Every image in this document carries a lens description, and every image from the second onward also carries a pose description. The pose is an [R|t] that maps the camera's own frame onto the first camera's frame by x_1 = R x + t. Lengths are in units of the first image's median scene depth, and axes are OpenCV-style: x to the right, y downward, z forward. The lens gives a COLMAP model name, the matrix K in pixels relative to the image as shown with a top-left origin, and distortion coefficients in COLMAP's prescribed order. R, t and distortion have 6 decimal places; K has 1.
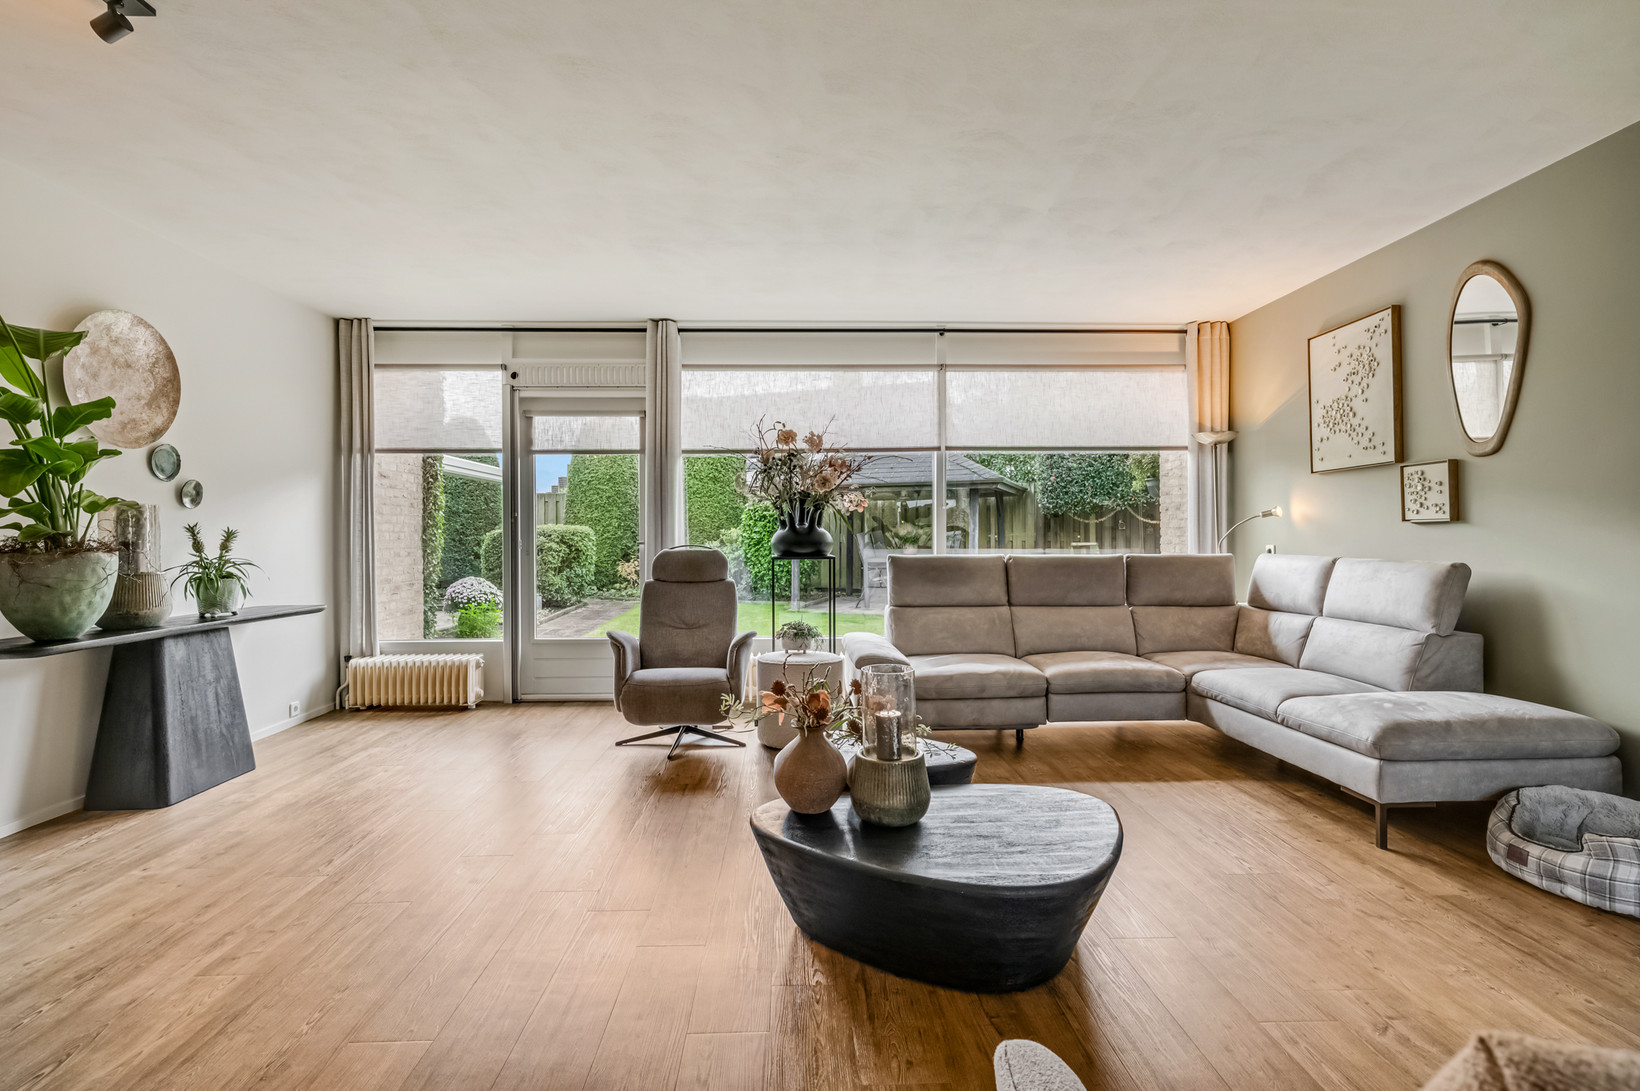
lens RADIAL K [[783.0, 0, 813.1], [0, 783.0, 536.4], [0, 0, 1]] dist [-0.004470, 0.001415]
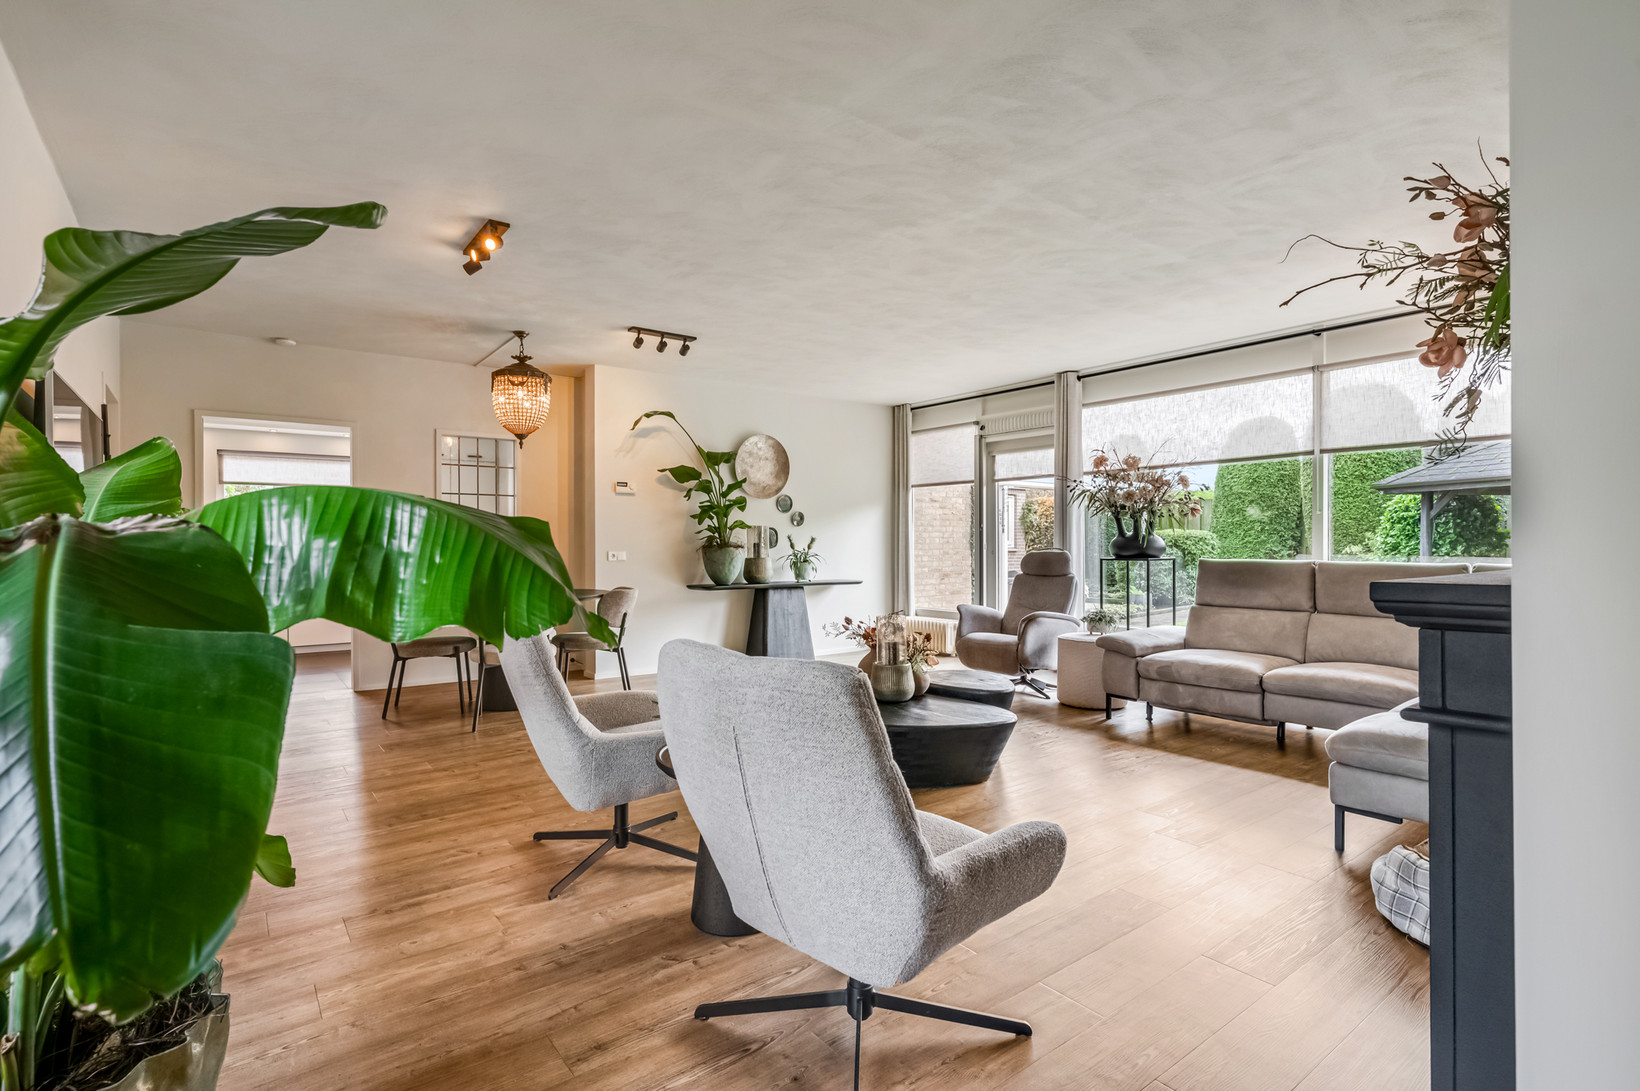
lens RADIAL K [[783.0, 0, 813.1], [0, 783.0, 536.4], [0, 0, 1]] dist [-0.004470, 0.001415]
pose [[0.581718, -0.001902, -0.813388, 0.700349], [-0.001445, 0.999993, -0.003372, -0.003357], [0.813389, 0.003137, 0.581711, -0.093111]]
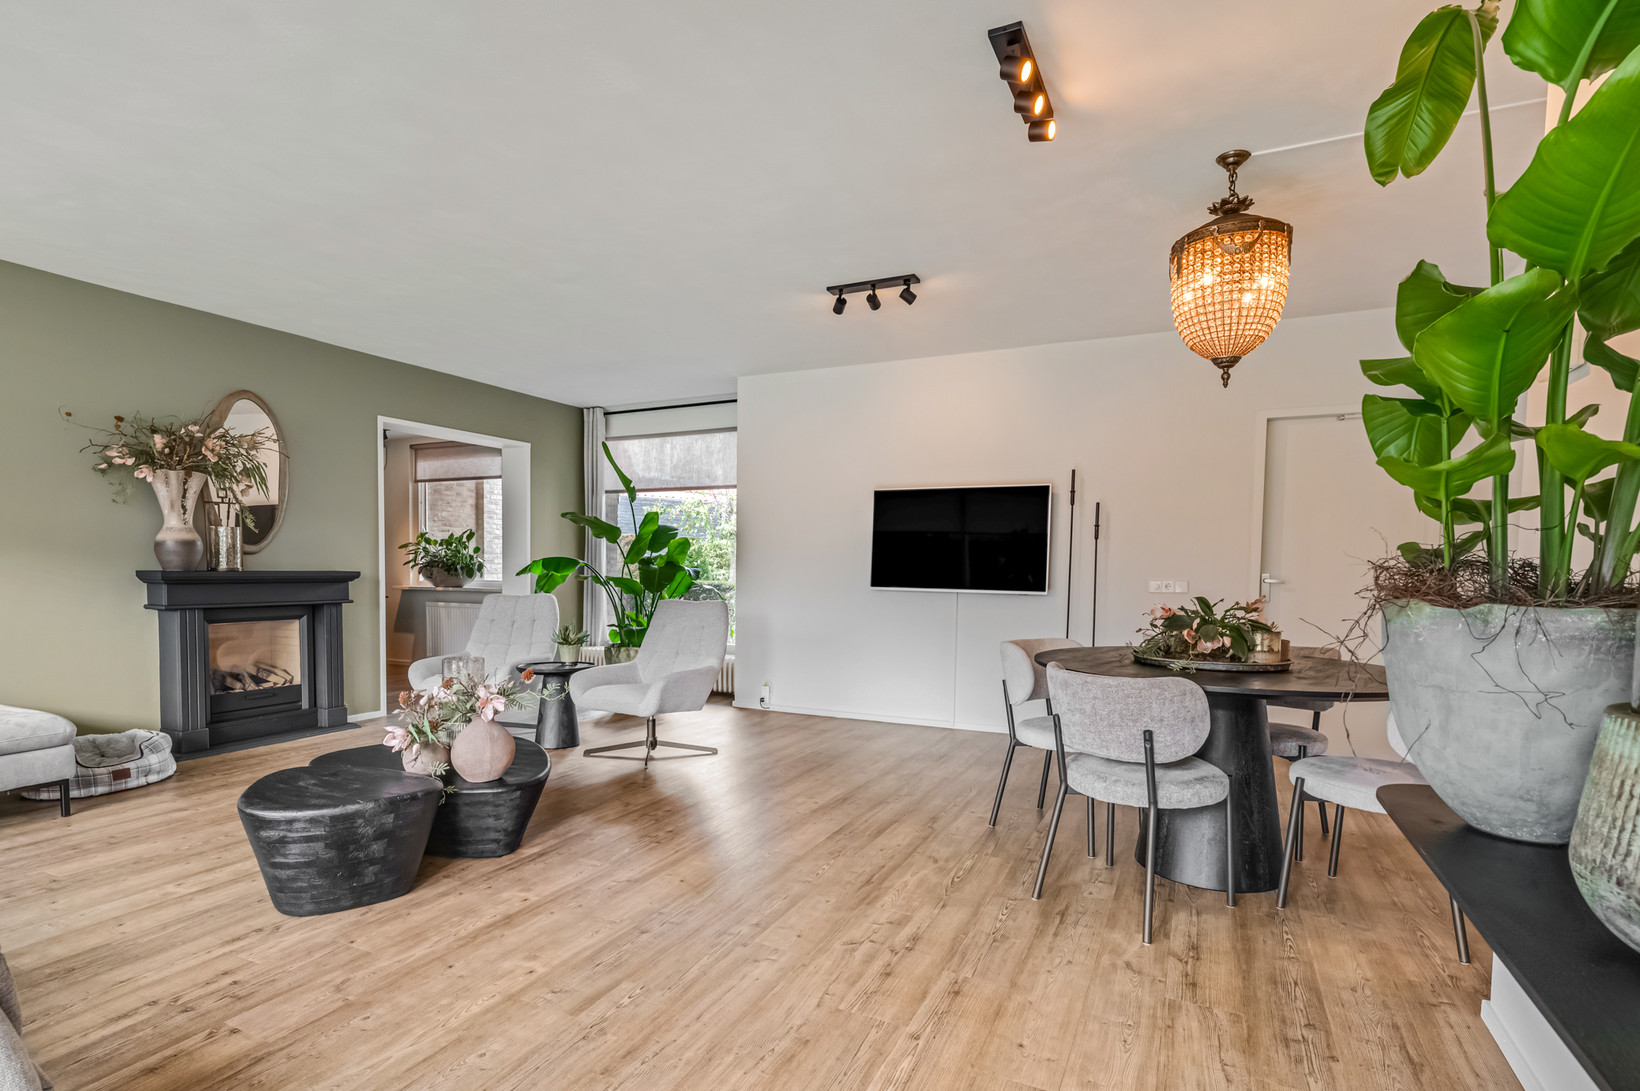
lens RADIAL K [[783.0, 0, 813.1], [0, 783.0, 536.4], [0, 0, 1]] dist [-0.004470, 0.001415]
pose [[-0.878356, 0.024656, 0.477370, -0.532005], [0.004705, 0.999066, -0.042944, 0.013410], [-0.477983, -0.035474, -0.877652, 0.919848]]
